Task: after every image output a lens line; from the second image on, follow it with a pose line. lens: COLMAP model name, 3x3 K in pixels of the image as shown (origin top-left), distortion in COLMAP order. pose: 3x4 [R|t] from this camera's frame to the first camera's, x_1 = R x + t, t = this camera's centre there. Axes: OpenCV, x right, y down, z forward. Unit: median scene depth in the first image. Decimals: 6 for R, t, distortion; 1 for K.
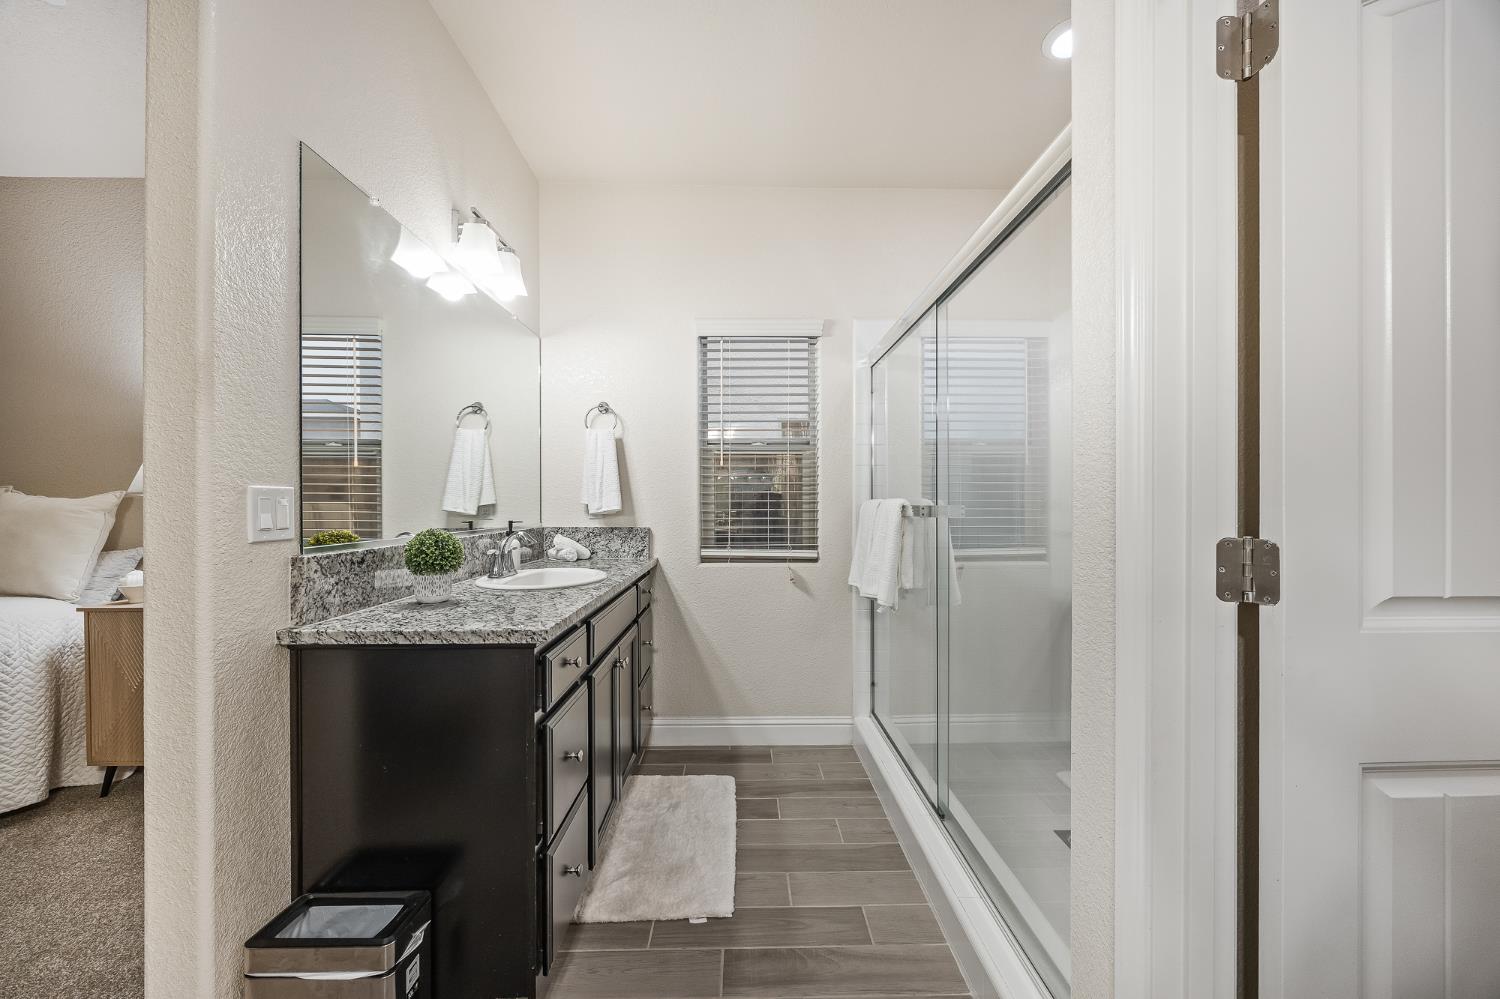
lens RADIAL K [[574.1, 0, 757.2], [0, 574.1, 503.4], [0, 0, 1]] dist [-0.001356, -0.000465]
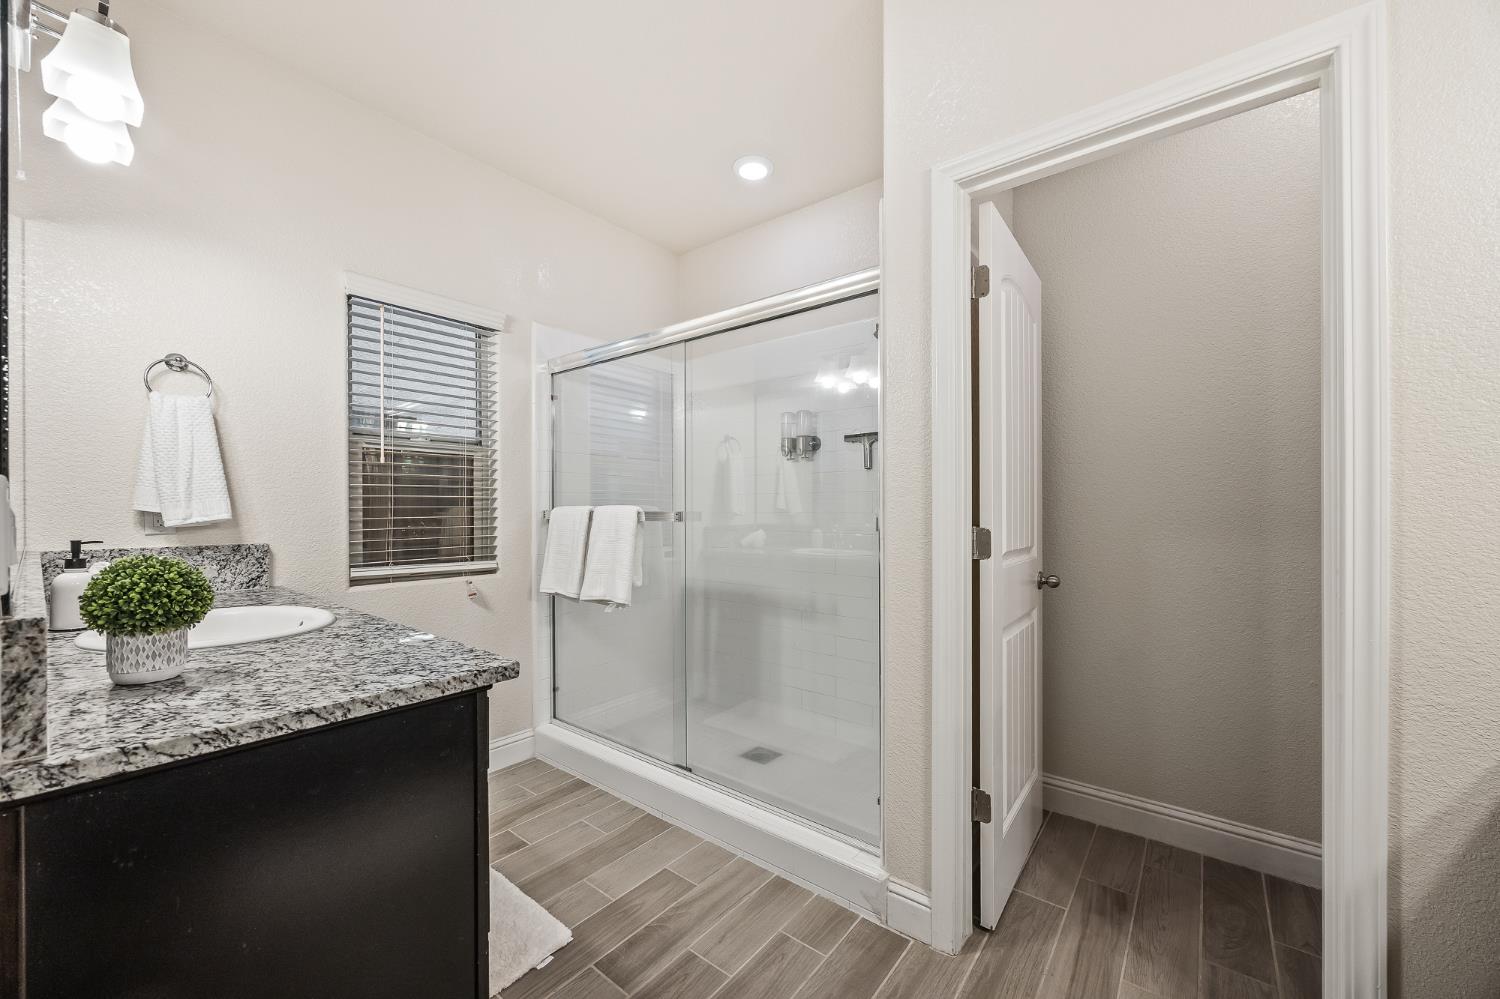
lens RADIAL K [[574.1, 0, 757.2], [0, 574.1, 503.4], [0, 0, 1]] dist [-0.001356, -0.000465]
pose [[0.638441, 0.006954, 0.769639, -0.361370], [-0.000104, 0.999960, -0.008949, -0.002022], [-0.769670, 0.005633, 0.638417, 0.086467]]
